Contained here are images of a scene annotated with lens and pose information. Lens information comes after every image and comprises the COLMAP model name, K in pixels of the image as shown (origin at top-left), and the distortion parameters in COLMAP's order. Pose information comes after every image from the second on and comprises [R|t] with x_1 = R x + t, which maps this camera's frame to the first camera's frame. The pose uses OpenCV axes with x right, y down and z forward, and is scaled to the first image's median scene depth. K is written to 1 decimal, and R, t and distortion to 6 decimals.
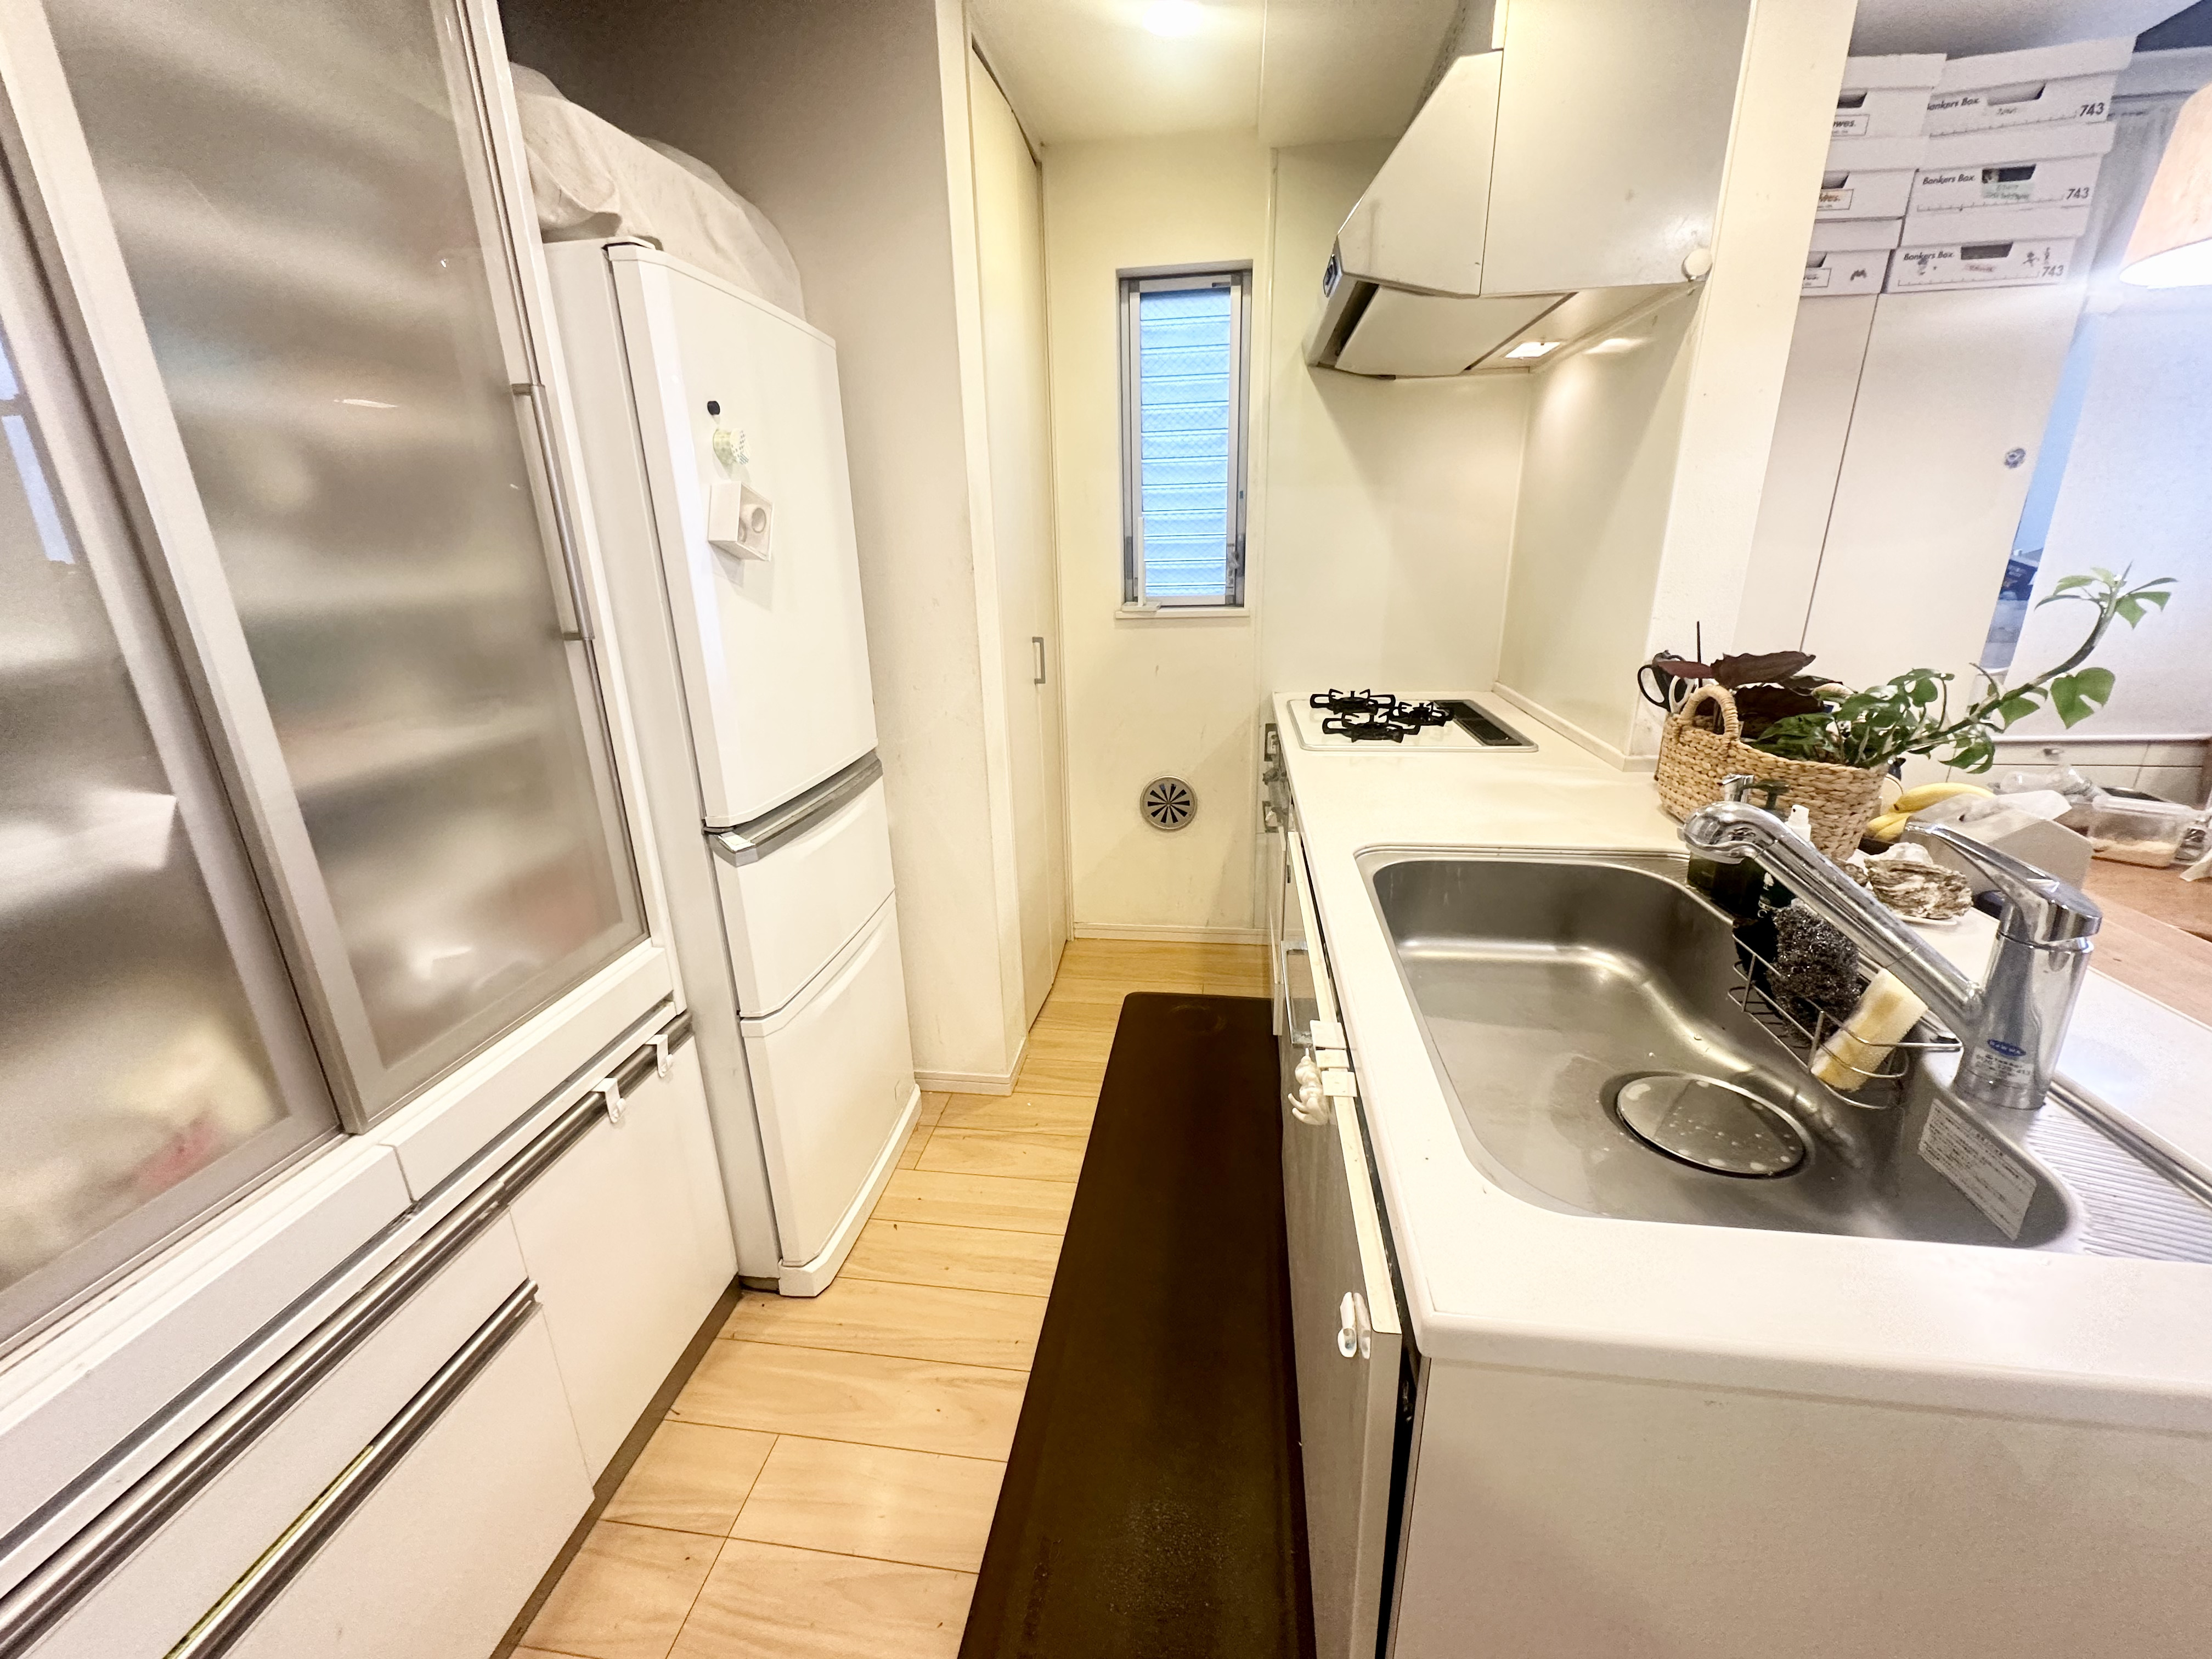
lens RADIAL K [[875.3, 0, 1105.9], [0, 875.3, 831.3], [0, 0, 1]] dist [-0.001731, -0.000052]
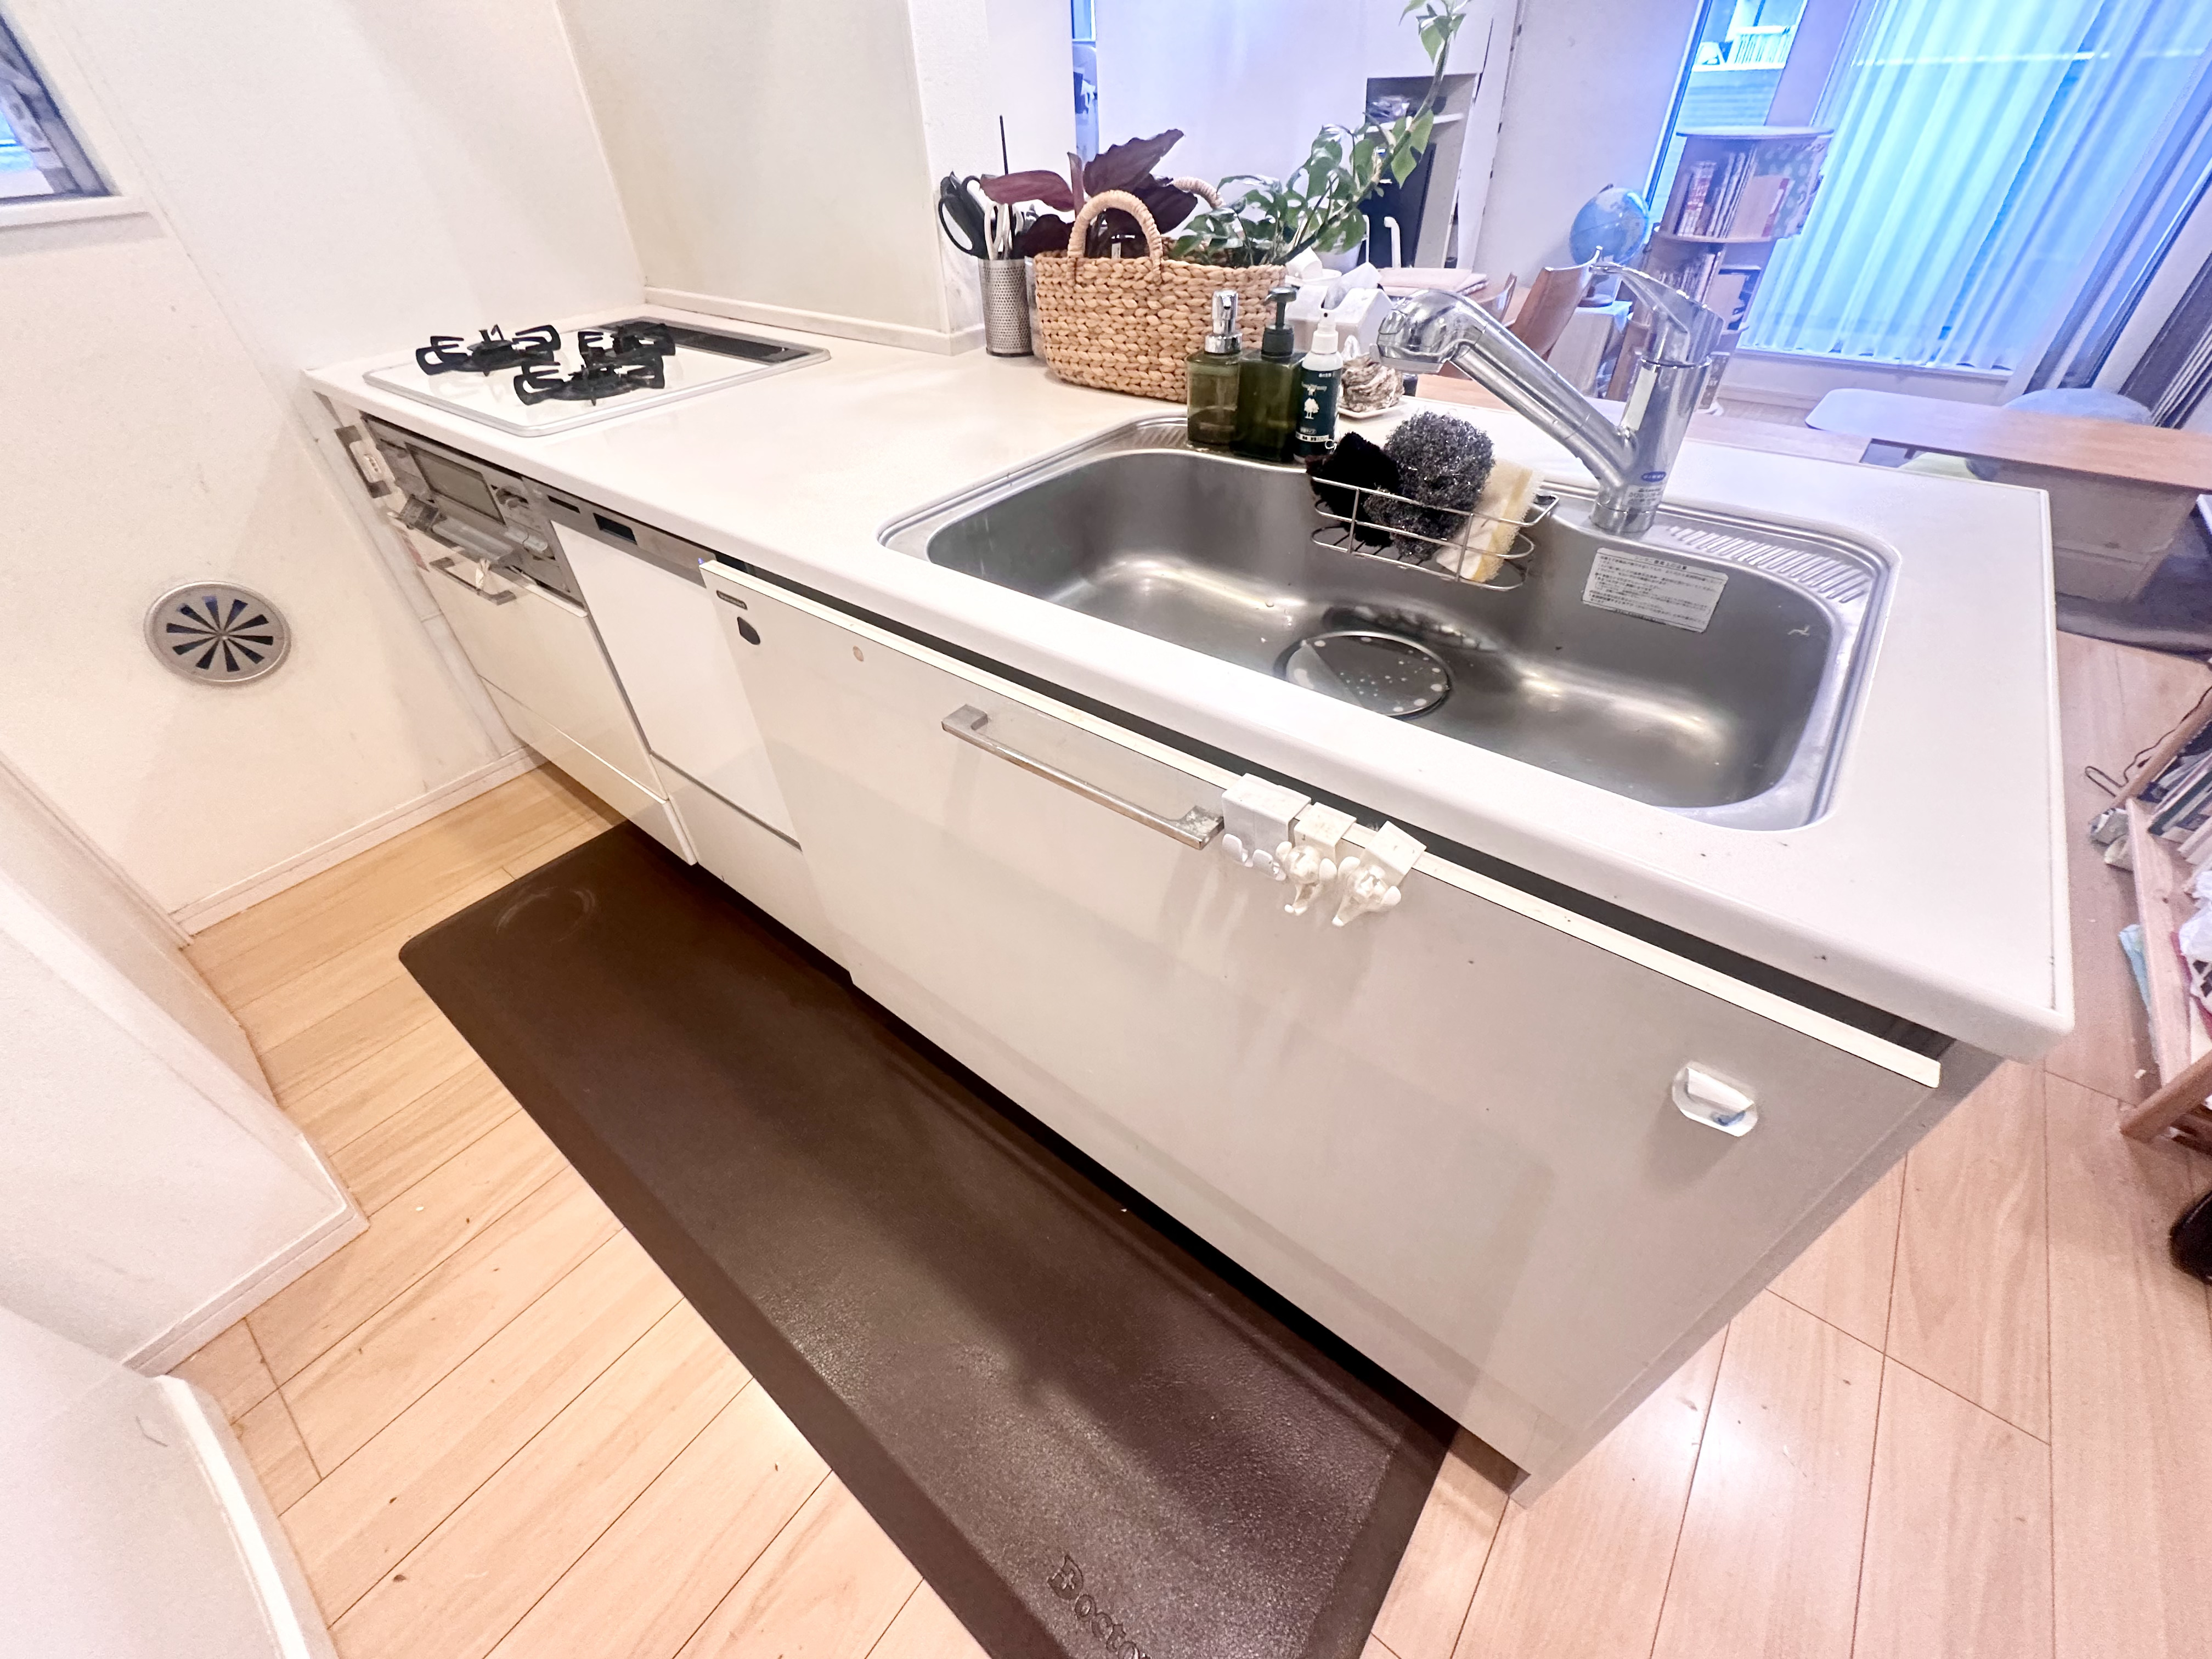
lens RADIAL K [[885.0, 0, 1110.1], [0, 885.0, 828.9], [0, 0, 1]] dist [-0.000887, 0.000023]
pose [[0.508015, -0.552670, 0.660663, -0.093243], [0.293358, 0.832171, 0.470566, -0.033327], [-0.809853, -0.045244, 0.584886, 0.271156]]
